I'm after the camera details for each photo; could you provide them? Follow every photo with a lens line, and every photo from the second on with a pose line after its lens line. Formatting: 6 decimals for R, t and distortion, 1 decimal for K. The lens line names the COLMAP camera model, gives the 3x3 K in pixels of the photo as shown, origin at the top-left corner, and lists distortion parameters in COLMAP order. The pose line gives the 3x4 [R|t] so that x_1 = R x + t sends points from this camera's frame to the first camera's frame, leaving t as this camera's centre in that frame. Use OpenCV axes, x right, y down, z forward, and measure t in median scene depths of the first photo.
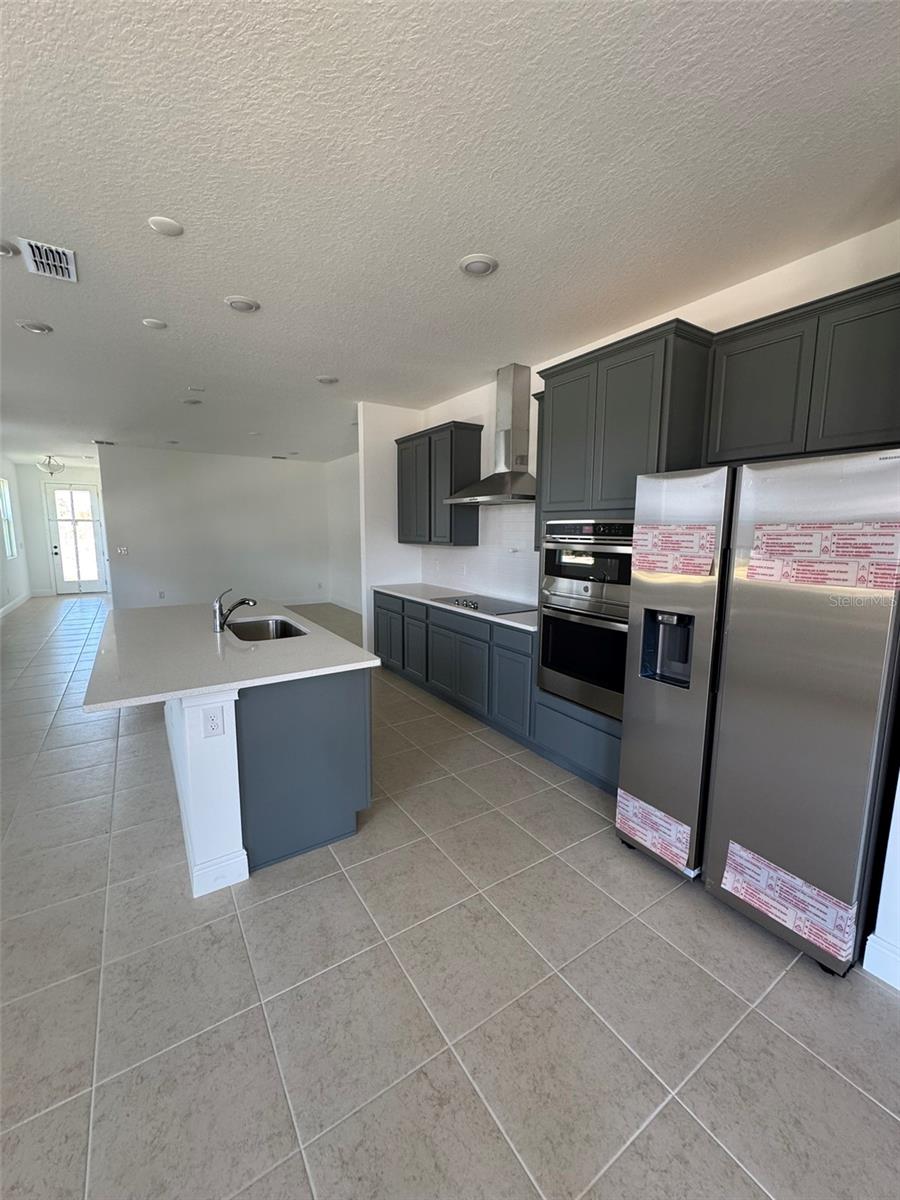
lens RADIAL K [[479.9, 0, 452.1], [0, 479.9, 597.9], [0, 0, 1]] dist [-0.001266, -0.000044]
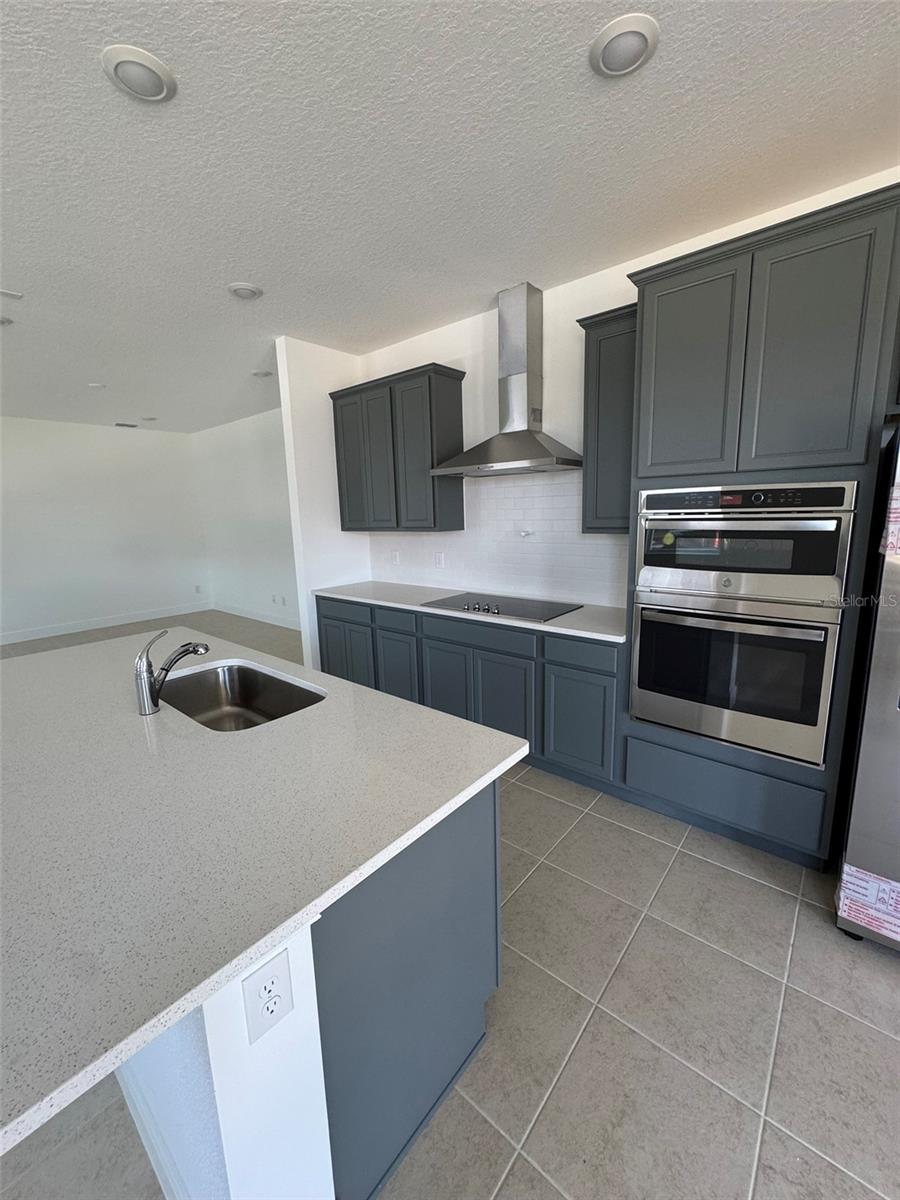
lens RADIAL K [[476.6, 0, 451.0], [0, 476.6, 593.0], [0, 0, 1]] dist [0.000099, -0.000207]
pose [[0.958020, -0.093557, 0.271005, -0.189811], [0.083994, 0.995371, 0.046700, -0.043556], [-0.274120, -0.021976, 0.961444, 0.256829]]
